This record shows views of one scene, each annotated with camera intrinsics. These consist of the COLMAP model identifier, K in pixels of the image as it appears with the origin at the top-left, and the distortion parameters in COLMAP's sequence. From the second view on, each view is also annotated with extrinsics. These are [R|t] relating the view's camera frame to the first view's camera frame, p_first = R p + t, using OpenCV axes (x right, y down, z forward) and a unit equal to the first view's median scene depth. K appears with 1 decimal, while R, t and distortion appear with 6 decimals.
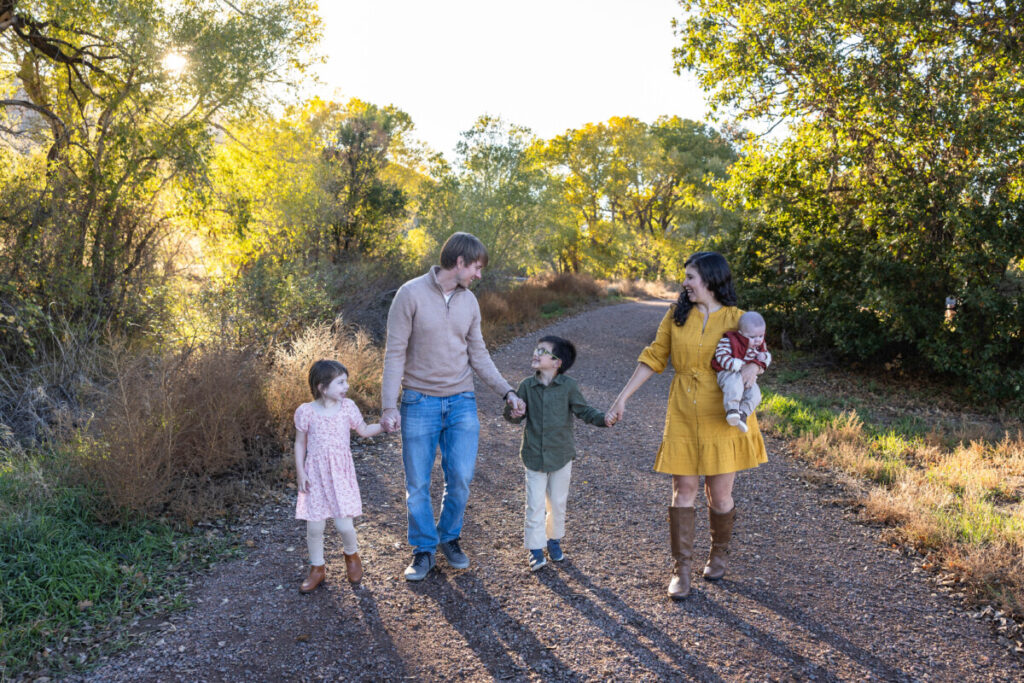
lens RADIAL K [[897.4, 0, 512.0], [0, 897.4, 341.5], [0, 0, 1]] dist [0.015337, 0.006997]
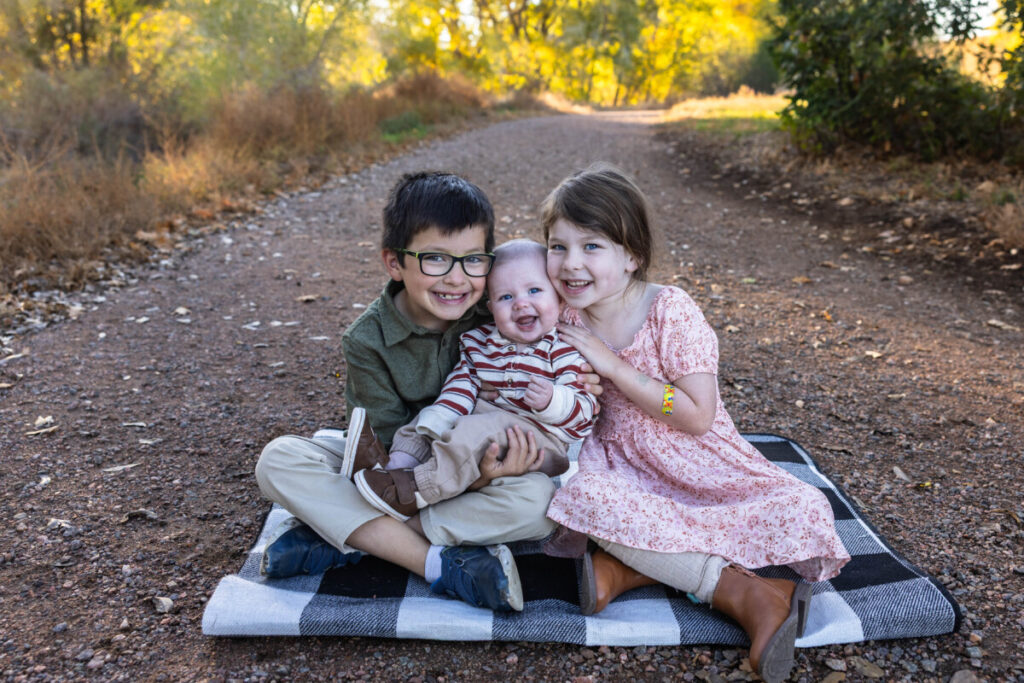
lens RADIAL K [[902.8, 0, 512.0], [0, 902.8, 341.5], [0, 0, 1]] dist [-0.001074, -0.000250]
pose [[0.987962, -0.076709, 0.134338, 0.013612], [0.052921, 0.983596, 0.172447, 0.001446], [-0.145363, -0.163262, 0.975815, 0.188750]]
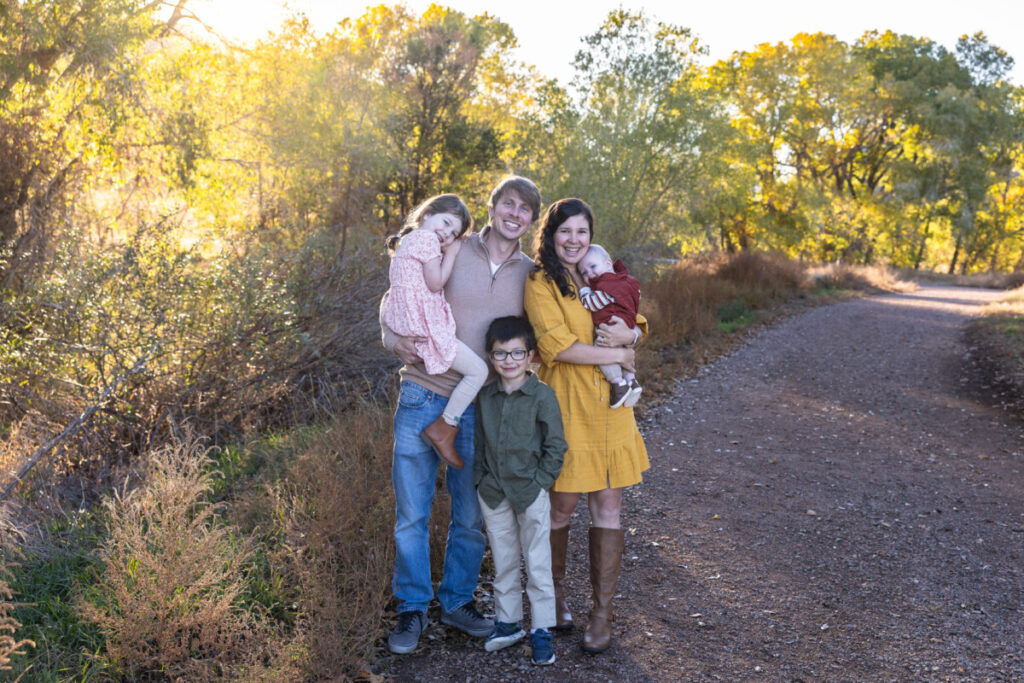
lens RADIAL K [[1130.4, 0, 512.0], [0, 1130.4, 341.5], [0, 0, 1]] dist [0.003662, 0.005506]
pose [[0.992643, 0.011330, -0.120547, -0.002786], [-0.011061, 0.999935, 0.002900, -0.006226], [0.120572, -0.001546, 0.992703, 0.087509]]
